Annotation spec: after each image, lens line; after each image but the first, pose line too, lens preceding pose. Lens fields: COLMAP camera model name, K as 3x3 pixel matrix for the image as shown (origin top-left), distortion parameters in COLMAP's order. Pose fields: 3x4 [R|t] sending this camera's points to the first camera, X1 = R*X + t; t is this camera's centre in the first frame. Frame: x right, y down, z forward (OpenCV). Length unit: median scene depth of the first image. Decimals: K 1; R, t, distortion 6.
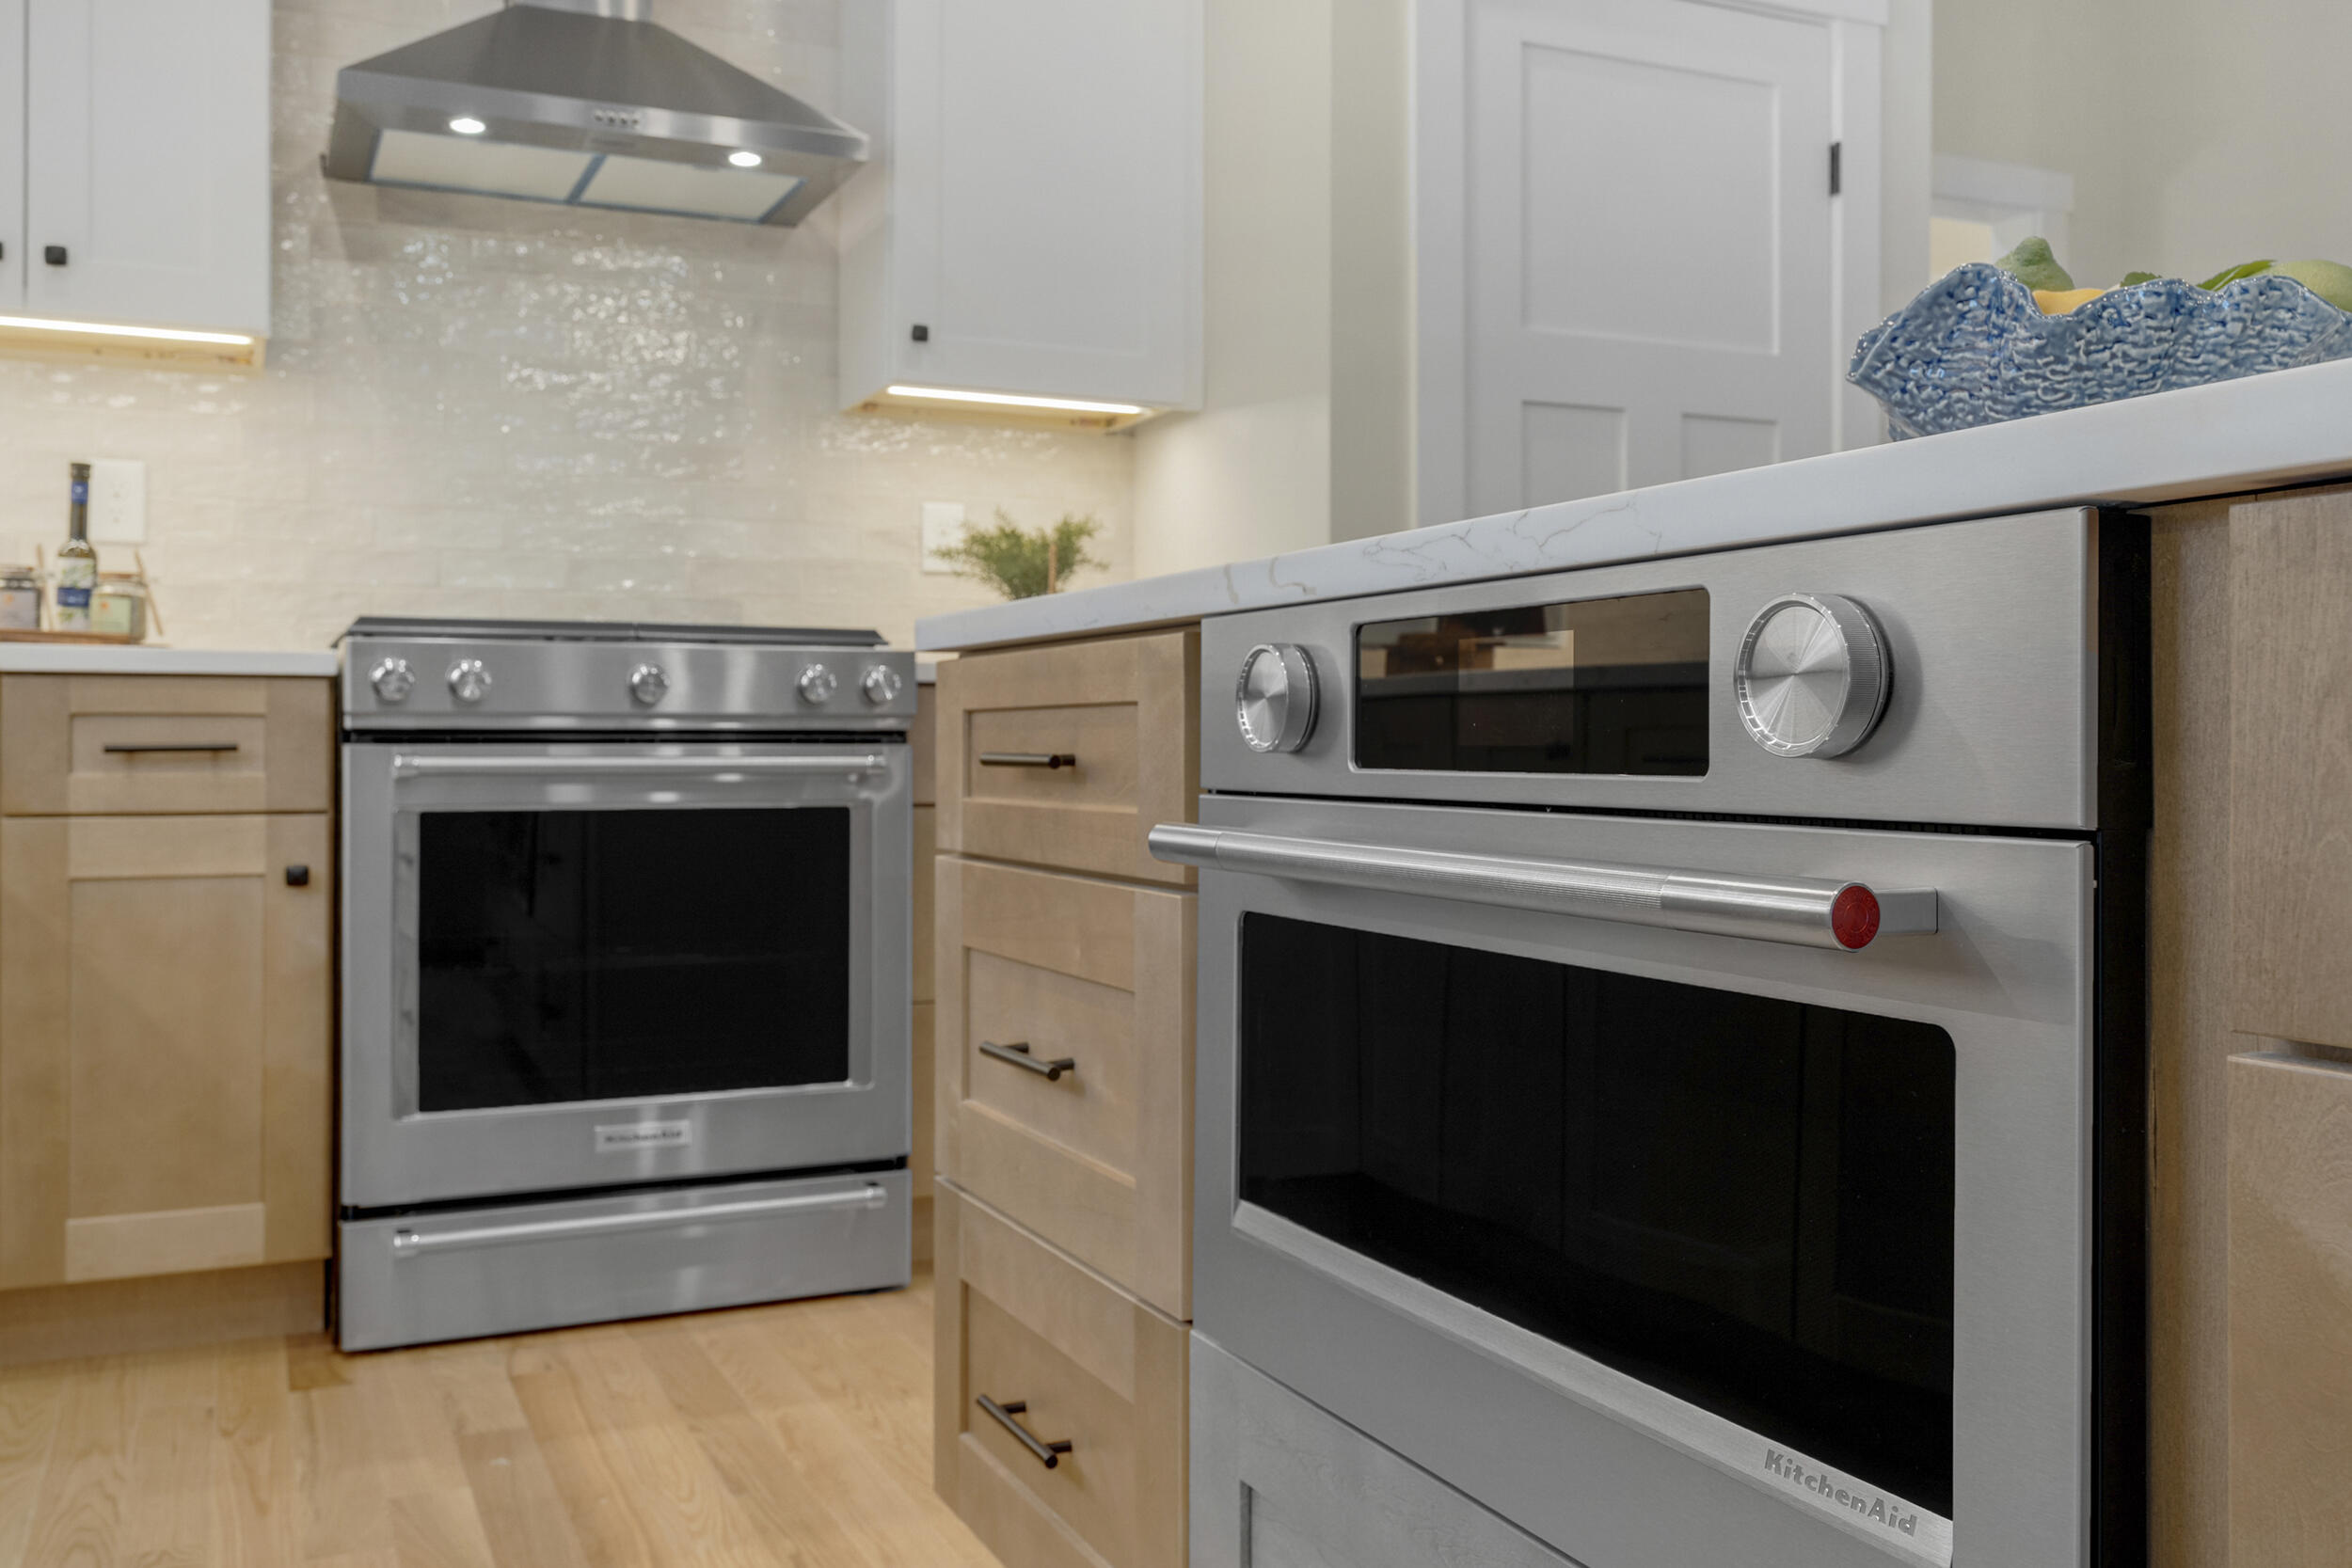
lens RADIAL K [[2013.4, 0, 1161.7], [0, 2013.4, 745.1], [0, 0, 1]] dist [-0.002134, 0.007311]
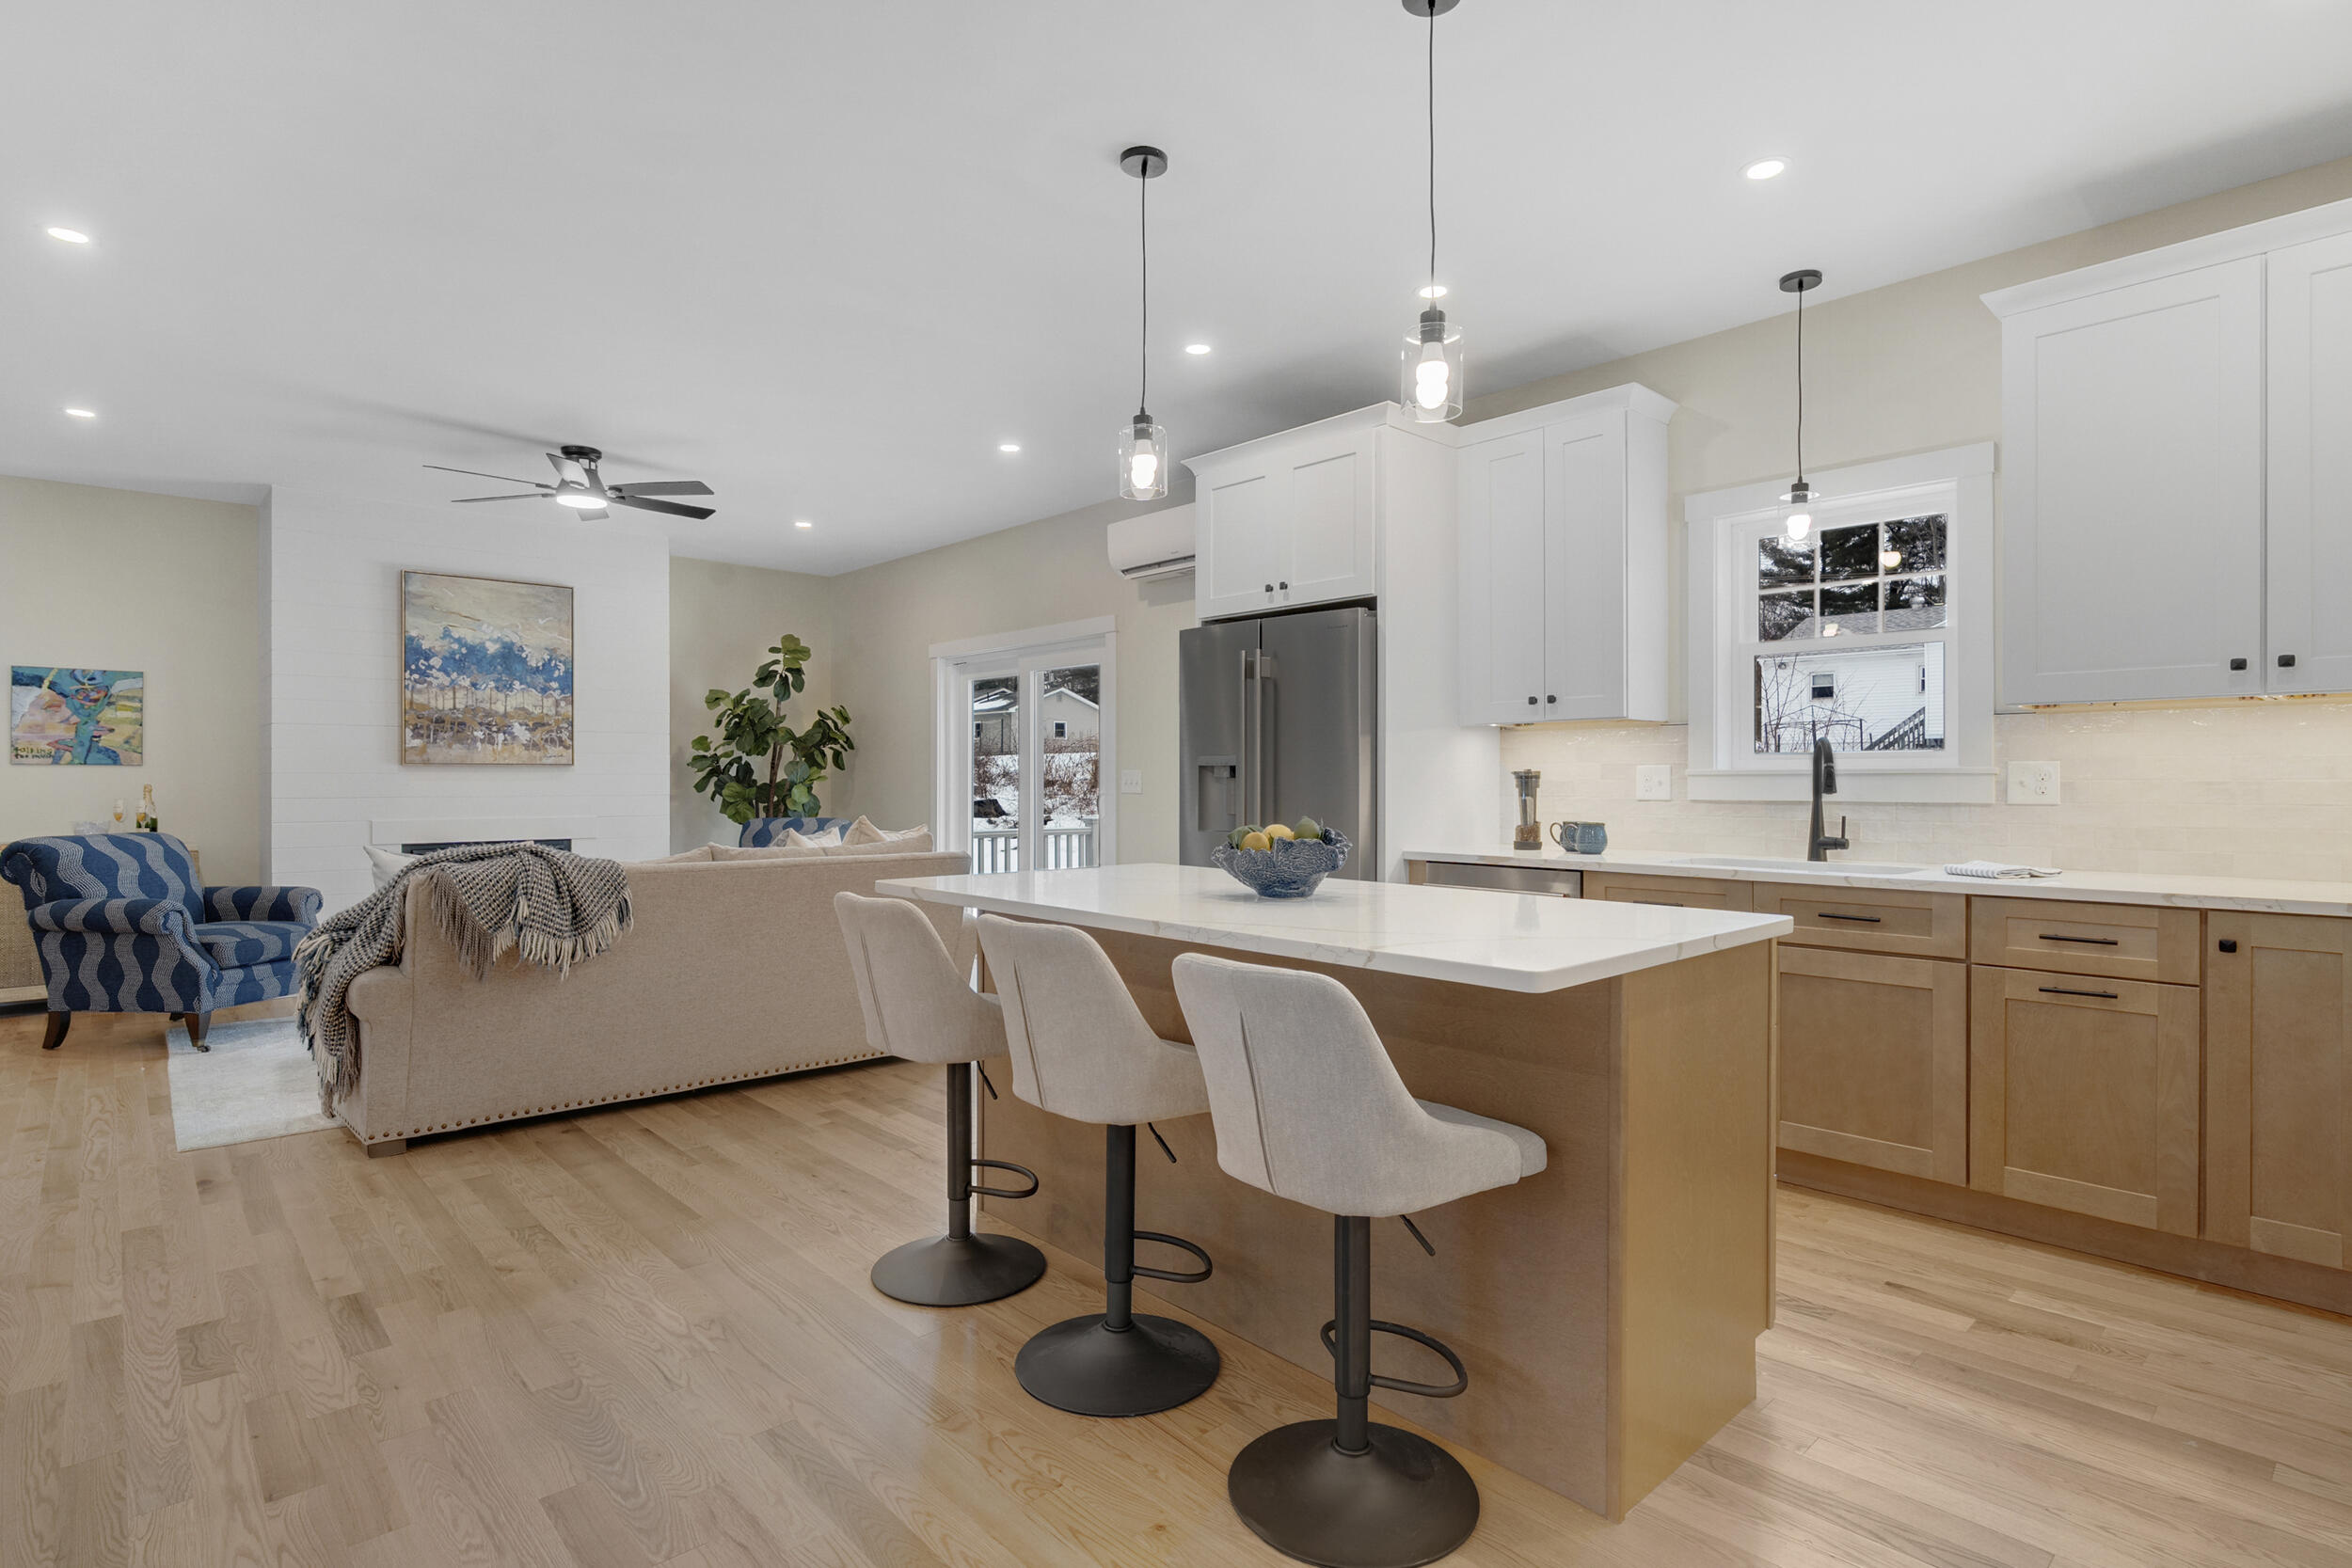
lens RADIAL K [[1168.9, 0, 1176.0], [0, 1168.9, 784.0], [0, 0, 1]] dist [-0.013533, 0.006796]
pose [[-0.953260, -0.001542, -0.302147, 0.613604], [-0.002324, 0.999995, 0.002228, -0.144712], [0.302142, 0.002826, -0.953259, 1.390445]]
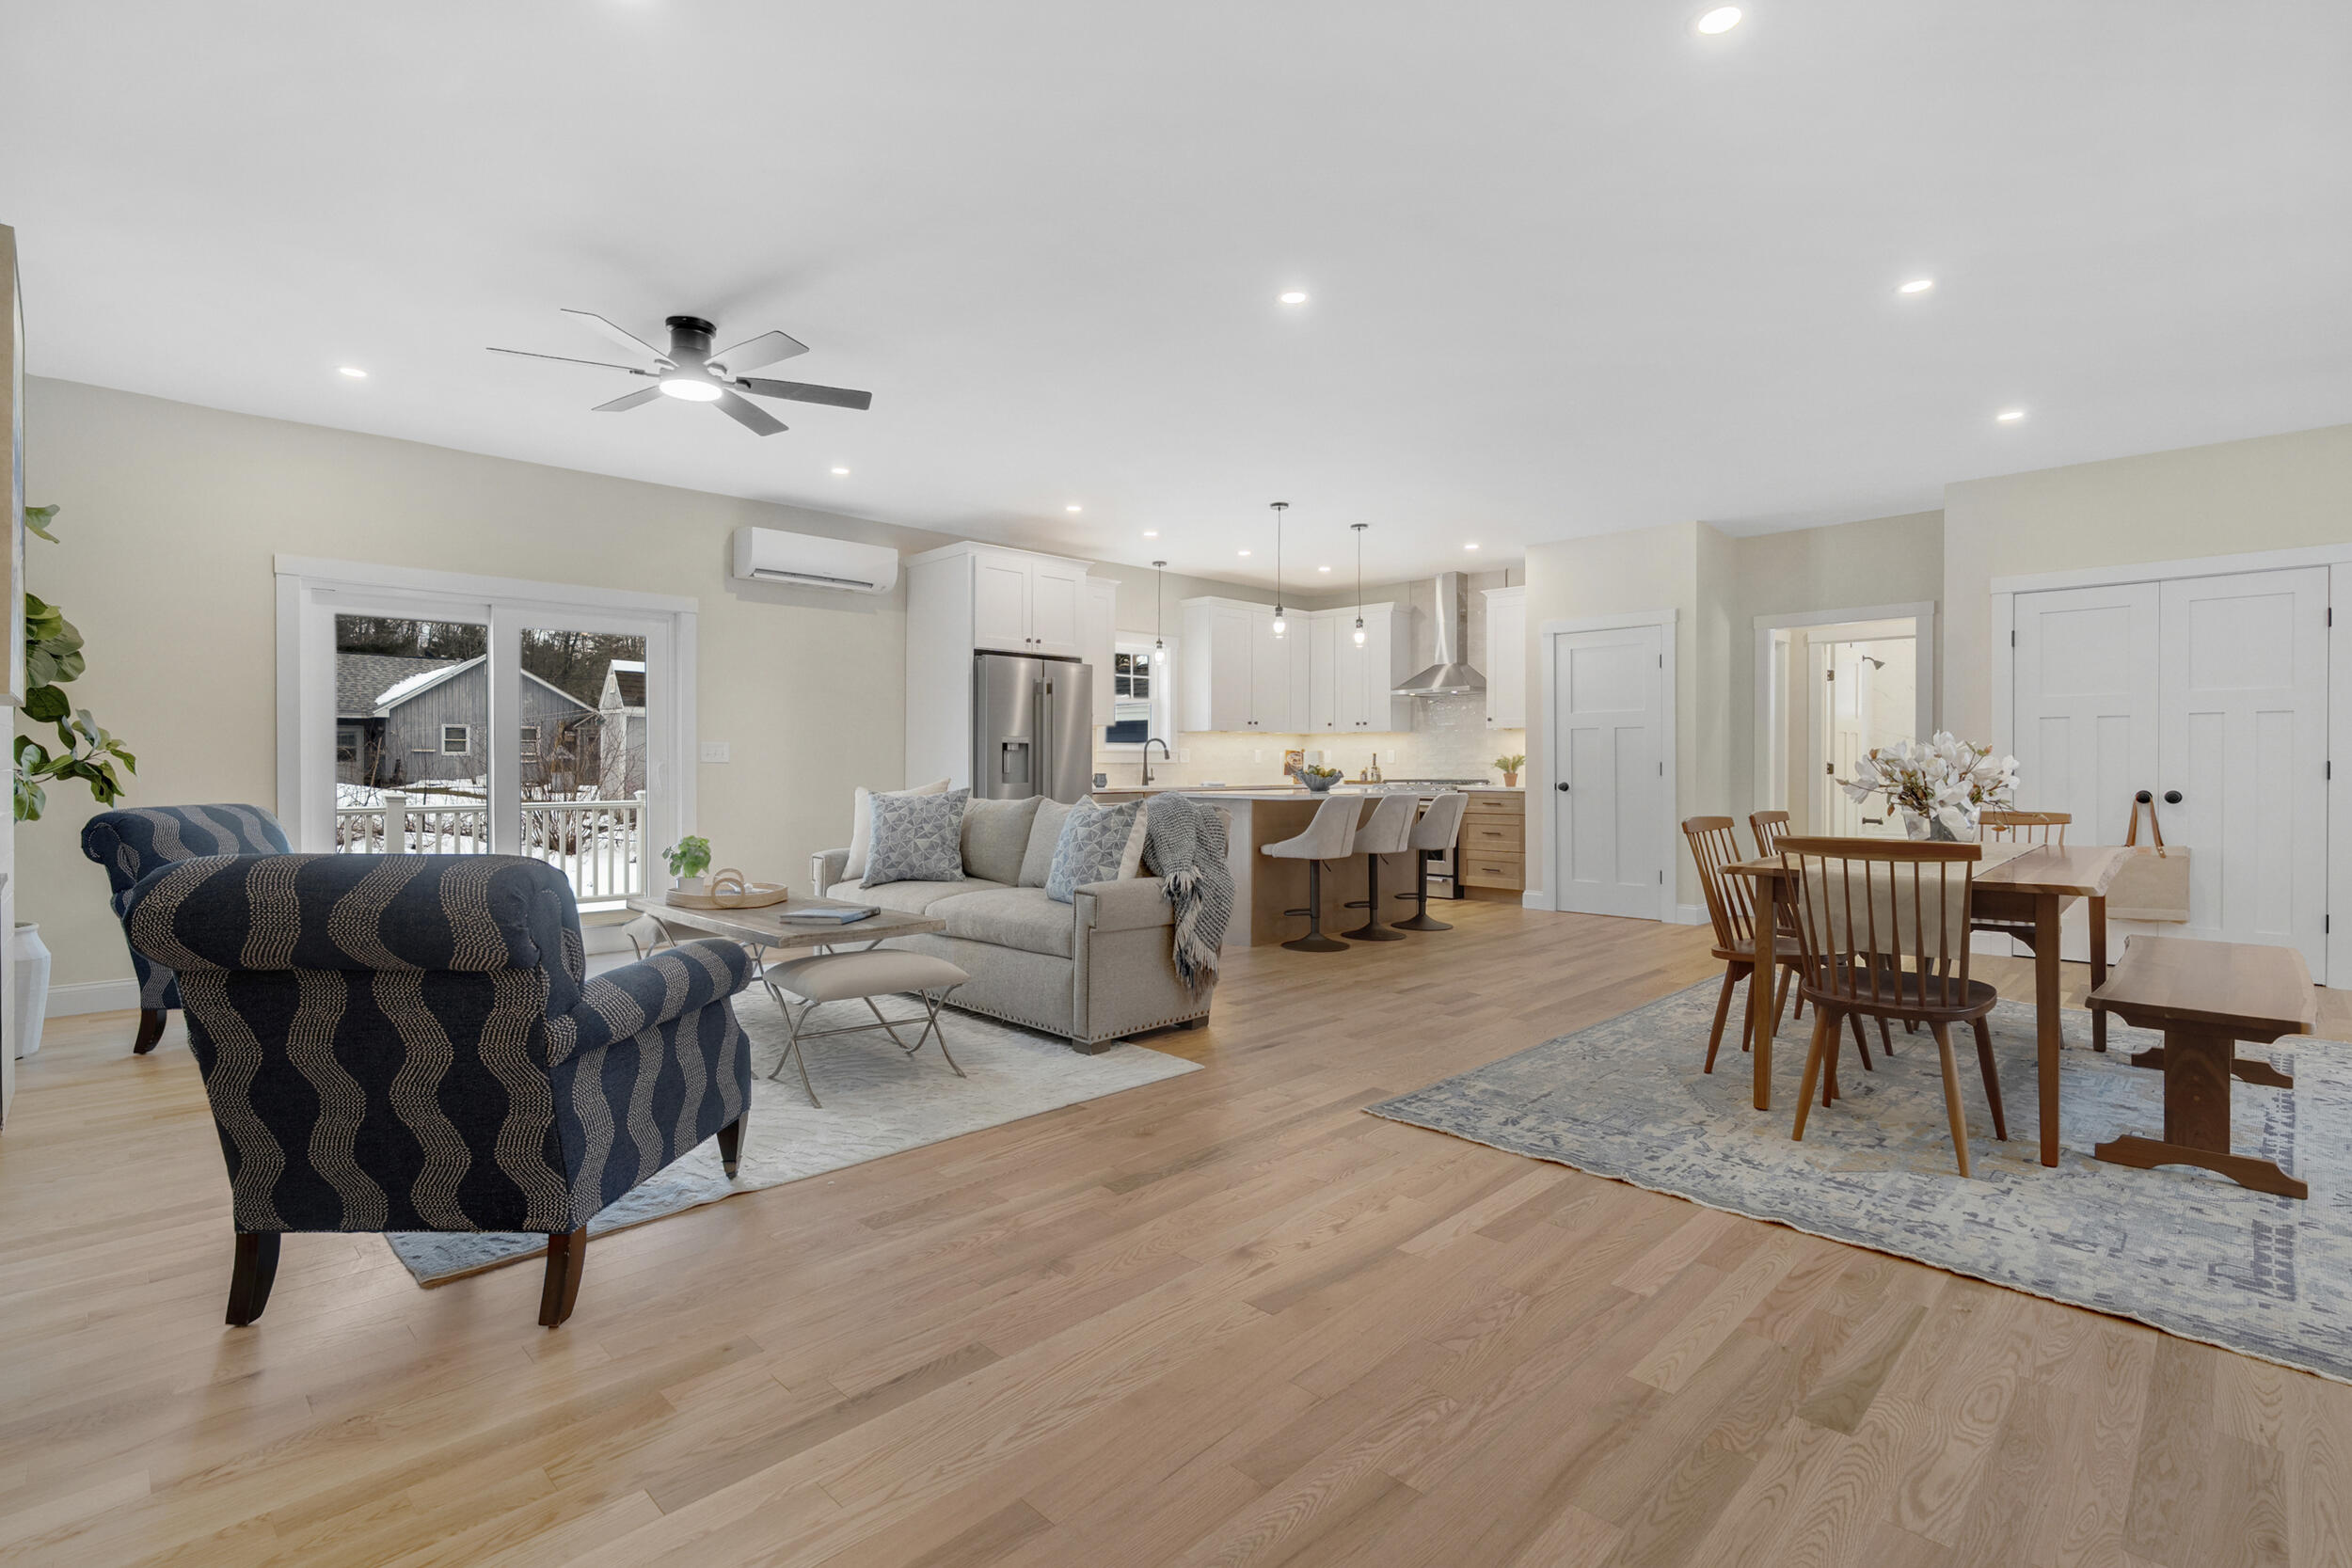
lens RADIAL K [[1096.0, 0, 1170.1], [0, 1096.0, 774.4], [0, 0, 1]] dist [-0.011180, 0.004154]
pose [[0.342539, 0.005798, -0.939486, 2.726037], [0.001379, 0.999977, 0.006674, -0.107757], [0.939503, -0.003582, 0.342523, -0.862659]]
